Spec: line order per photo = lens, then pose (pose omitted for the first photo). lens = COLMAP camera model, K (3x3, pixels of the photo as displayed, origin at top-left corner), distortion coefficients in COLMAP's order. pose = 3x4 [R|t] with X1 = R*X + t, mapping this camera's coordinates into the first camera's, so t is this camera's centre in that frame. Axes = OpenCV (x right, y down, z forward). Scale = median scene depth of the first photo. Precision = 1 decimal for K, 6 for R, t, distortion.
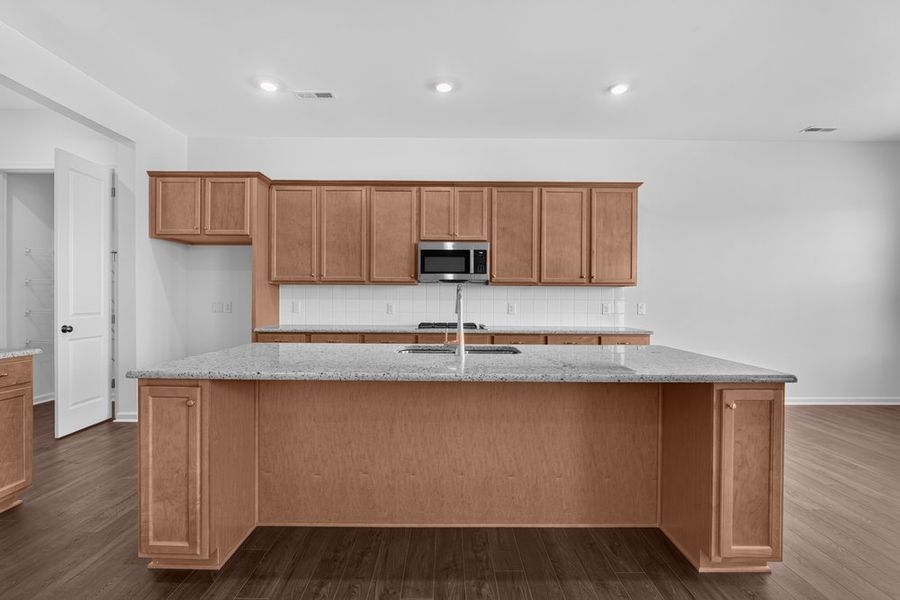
lens RADIAL K [[413.3, 0, 450.0], [0, 413.3, 300.0], [0, 0, 1]] dist [-0.016653, -0.000266]
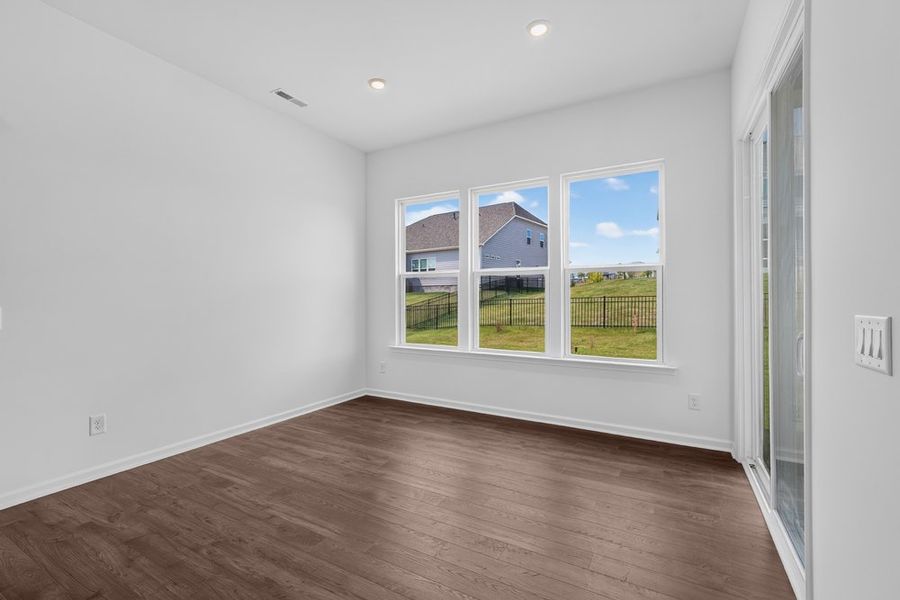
lens RADIAL K [[398.3, 0, 444.6], [0, 398.3, 297.8], [0, 0, 1]] dist [0.001552, 0.000393]
pose [[0.502518, -0.003830, 0.864558, 0.348016], [0.006562, 0.999978, 0.000616, -0.000210], [-0.864542, 0.005364, 0.502532, 0.304249]]
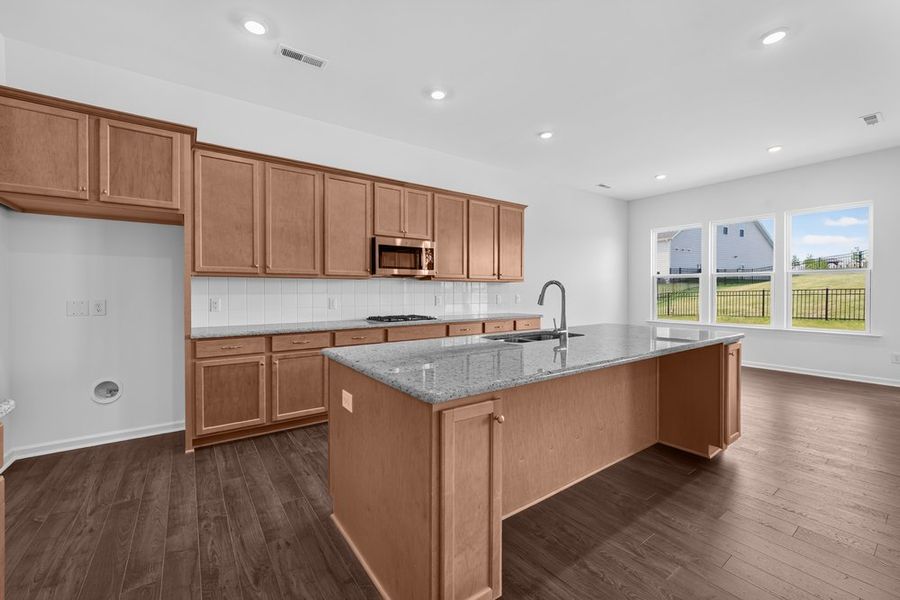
lens RADIAL K [[364.3, 0, 447.7], [0, 364.3, 294.5], [0, 0, 1]] dist [-0.009170, 0.000034]
pose [[0.818736, -0.011610, 0.574053, -0.437898], [0.008900, 0.999932, 0.007529, -0.004410], [-0.574101, -0.001055, 0.818783, 0.170727]]
